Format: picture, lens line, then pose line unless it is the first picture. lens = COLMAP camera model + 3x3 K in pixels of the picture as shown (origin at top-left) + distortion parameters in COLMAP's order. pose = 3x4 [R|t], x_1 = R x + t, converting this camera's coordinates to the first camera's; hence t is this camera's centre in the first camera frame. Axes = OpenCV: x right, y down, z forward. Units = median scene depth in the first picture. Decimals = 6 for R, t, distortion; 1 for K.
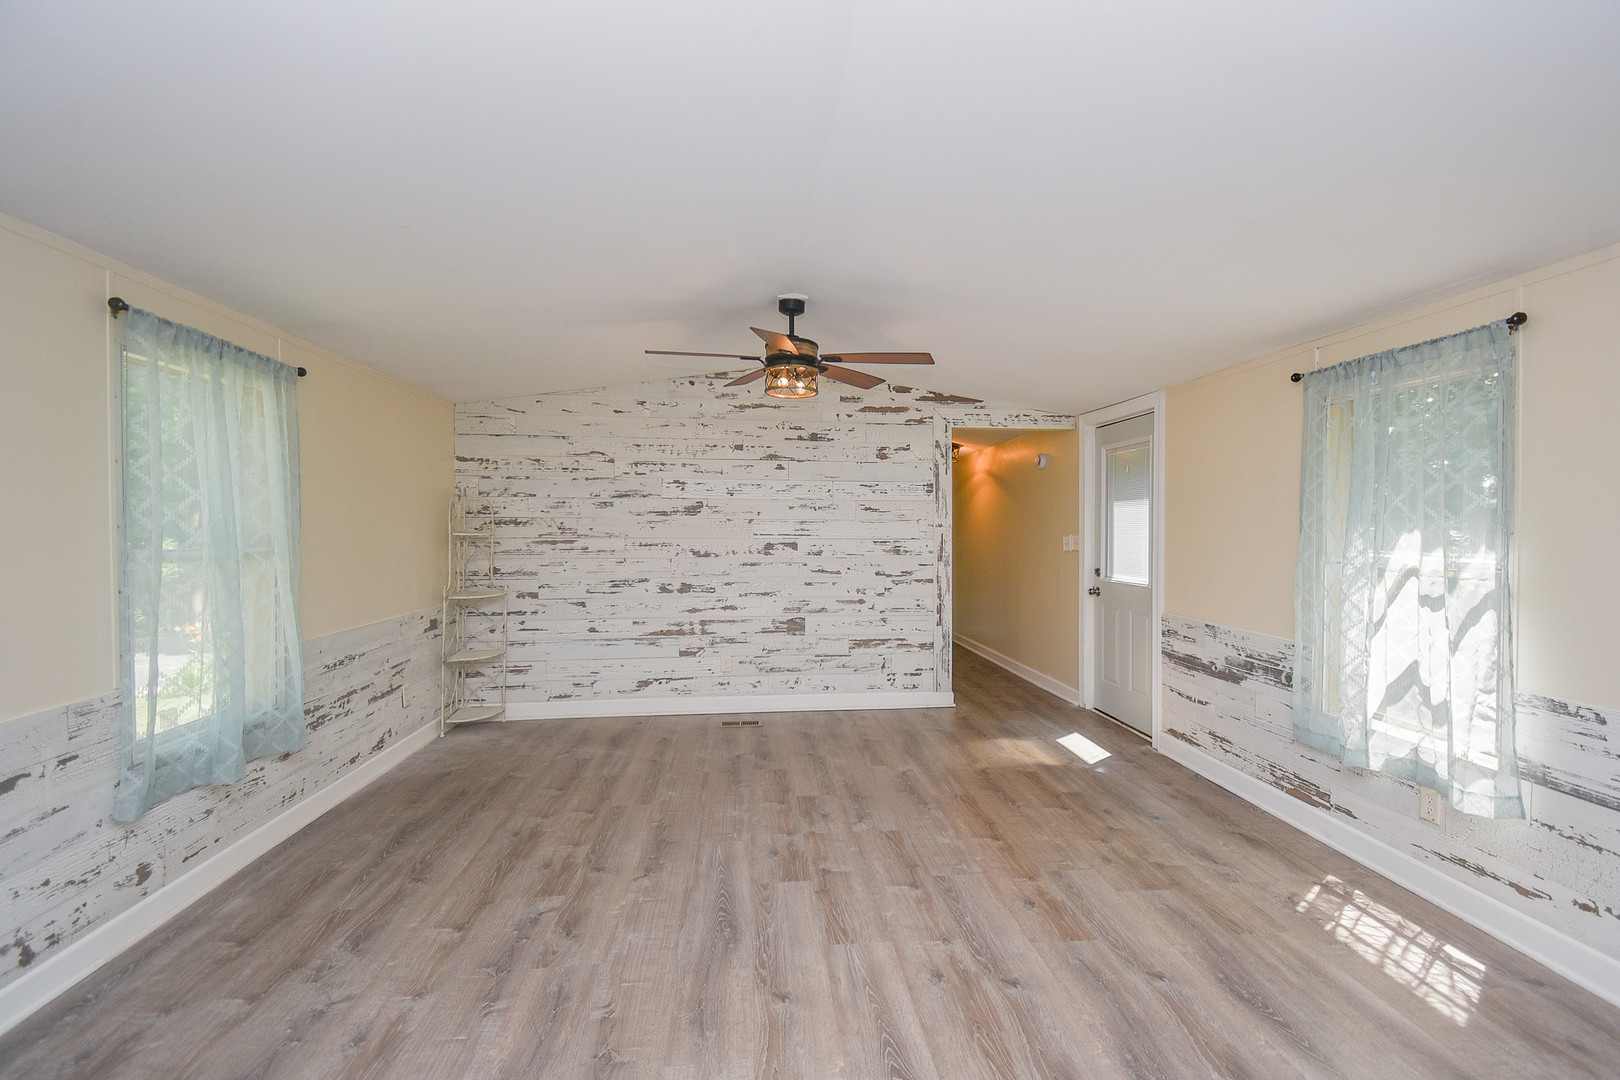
lens RADIAL K [[718.1, 0, 819.2], [0, 718.1, 532.5], [0, 0, 1]] dist [0.029356, -0.013771]
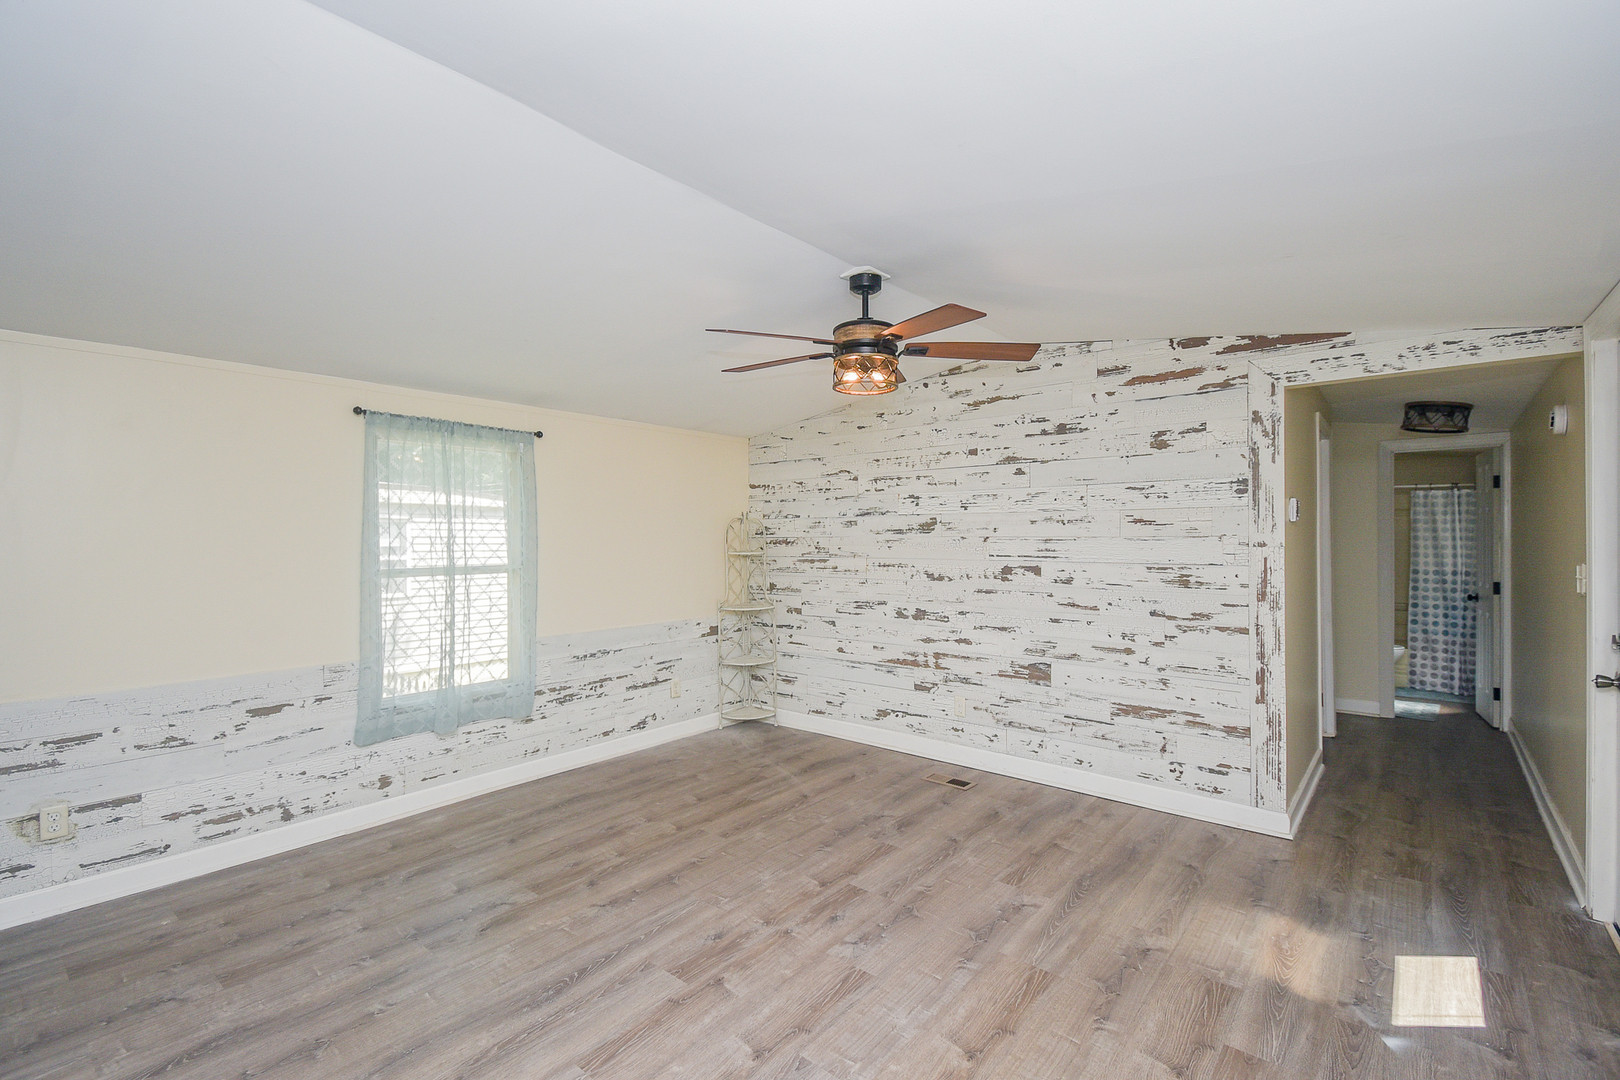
lens RADIAL K [[718.1, 0, 807.1], [0, 718.1, 537.9], [0, 0, 1]] dist [0.029356, -0.013771]
pose [[0.688471, -0.005909, -0.725240, 0.489112], [0.003122, 0.999982, -0.005184, -0.018735], [0.725257, 0.001305, 0.688477, 0.372441]]
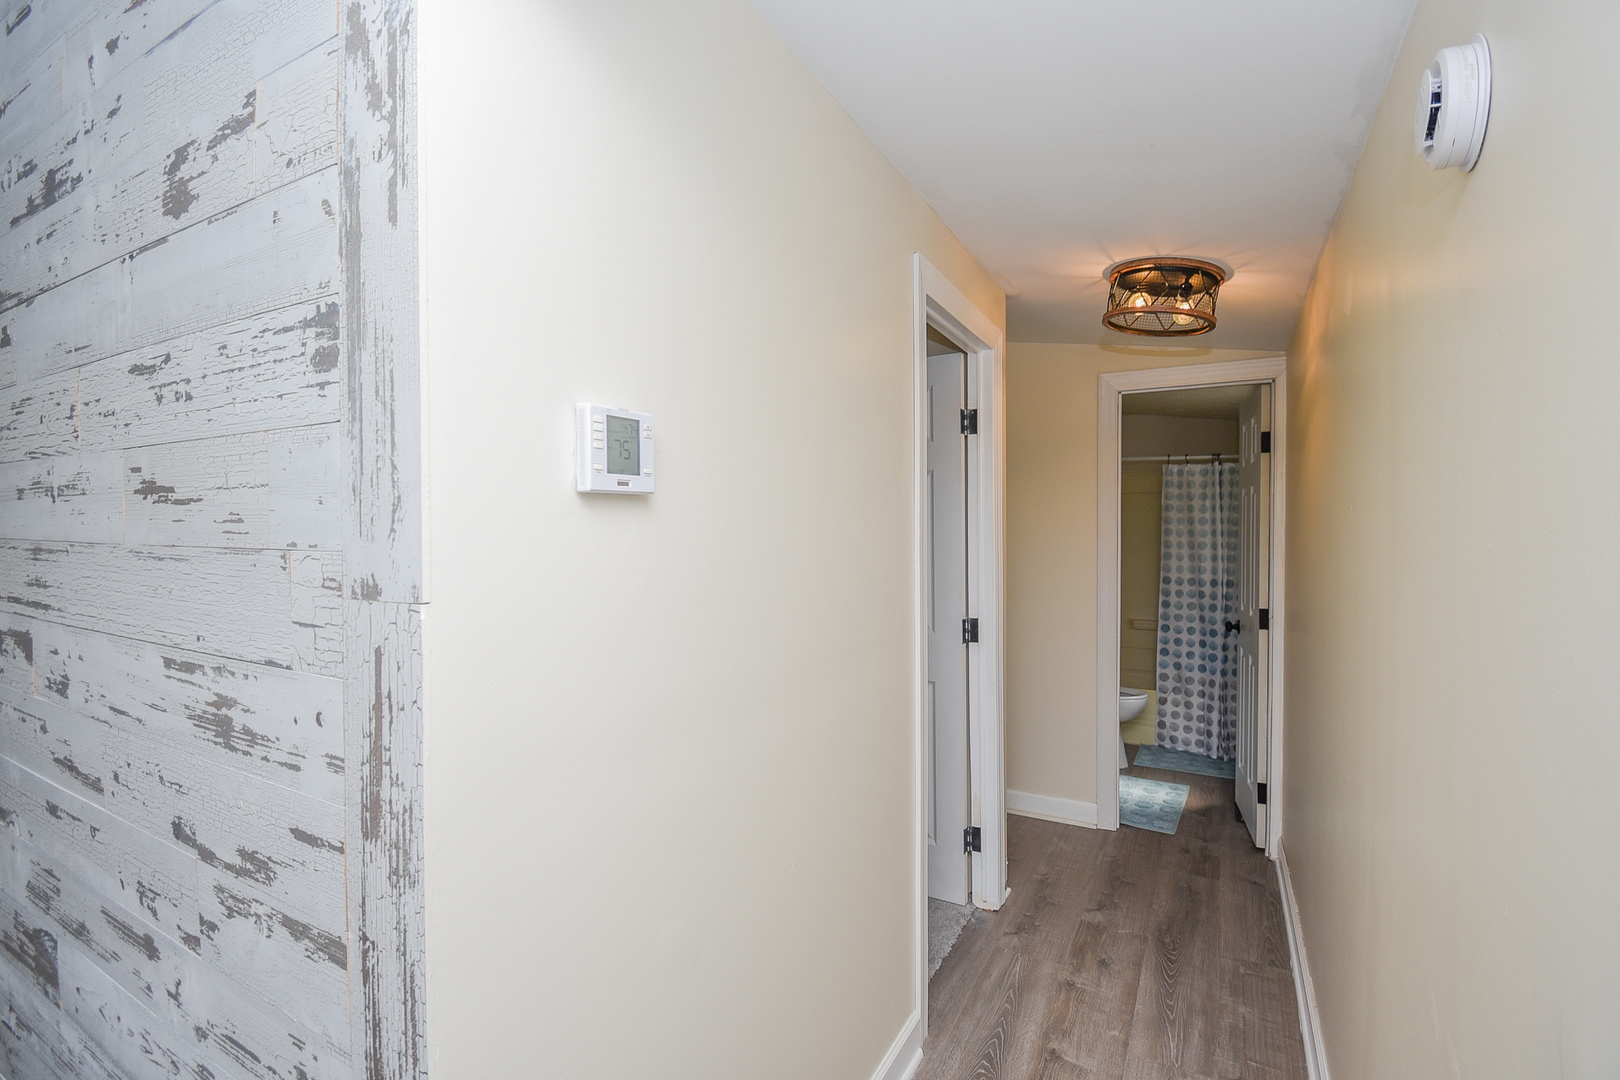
lens RADIAL K [[718.1, 0, 818.1], [0, 718.1, 537.2], [0, 0, 1]] dist [0.029356, -0.013771]
pose [[0.817425, 0.005956, -0.576004, 0.447968], [0.001477, 0.999922, 0.012435, -0.030589], [0.576033, -0.011015, 0.817352, 1.283522]]
